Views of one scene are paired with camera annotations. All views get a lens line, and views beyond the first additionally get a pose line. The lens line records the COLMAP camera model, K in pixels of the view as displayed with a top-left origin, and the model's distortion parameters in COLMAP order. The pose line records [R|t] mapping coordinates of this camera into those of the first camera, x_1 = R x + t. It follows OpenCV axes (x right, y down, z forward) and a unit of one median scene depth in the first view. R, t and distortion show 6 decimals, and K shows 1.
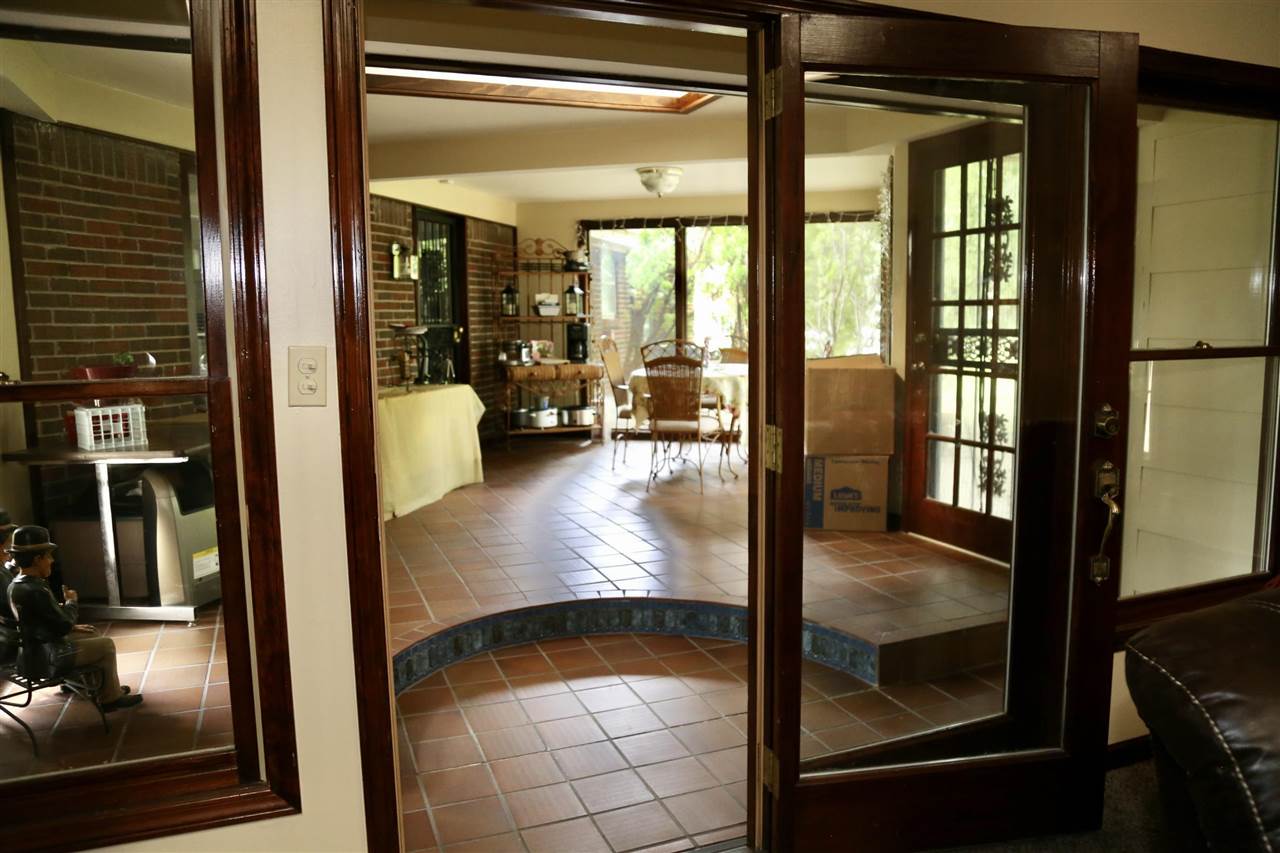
lens RADIAL K [[879.9, 0, 640.0], [0, 879.9, 426.5], [0, 0, 1]] dist [-0.125143, 0.072914]
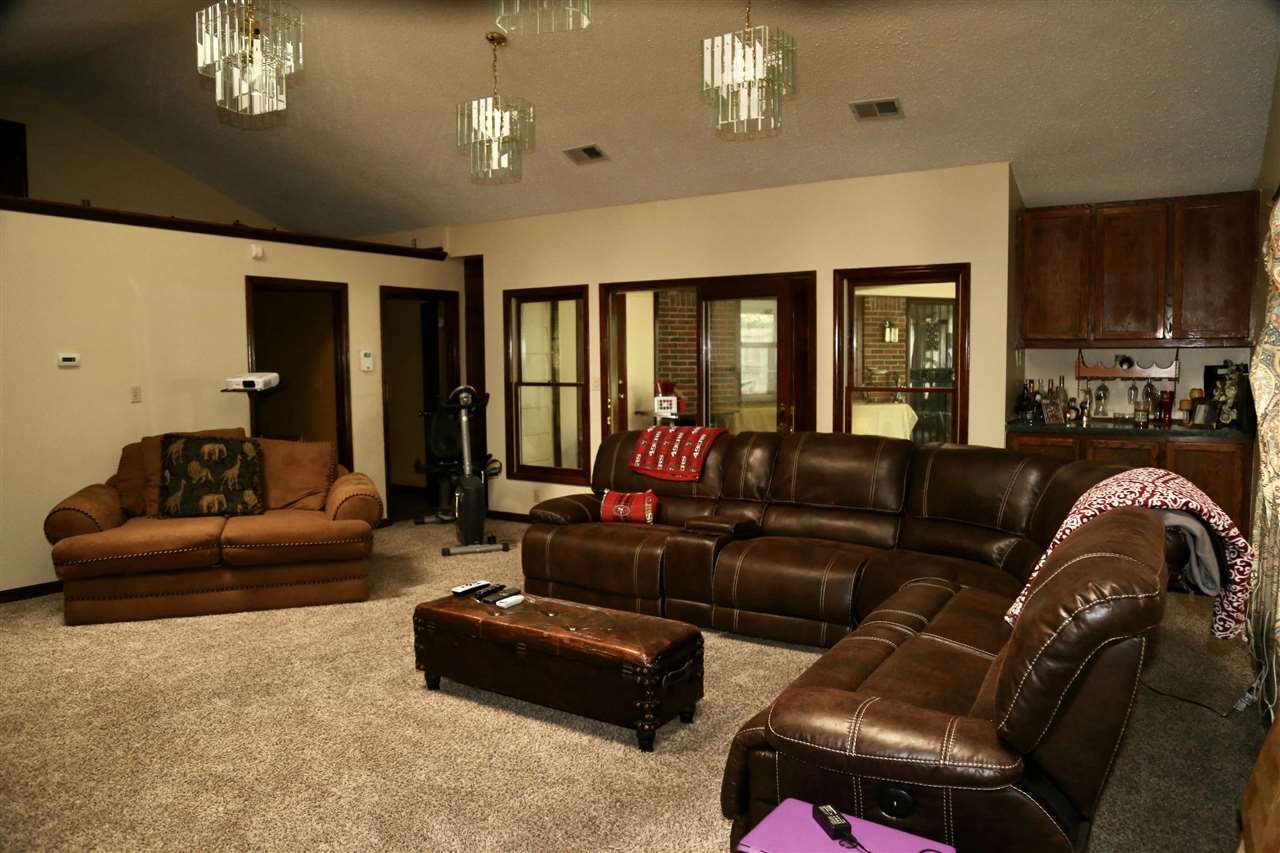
lens RADIAL K [[879.9, 0, 640.0], [0, 879.9, 426.5], [0, 0, 1]] dist [-0.125143, 0.072914]
pose [[0.555724, 0.081237, -0.827389, 1.538699], [-0.106753, 0.993948, 0.025888, 0.005882], [0.824485, 0.073940, 0.561033, -0.609643]]
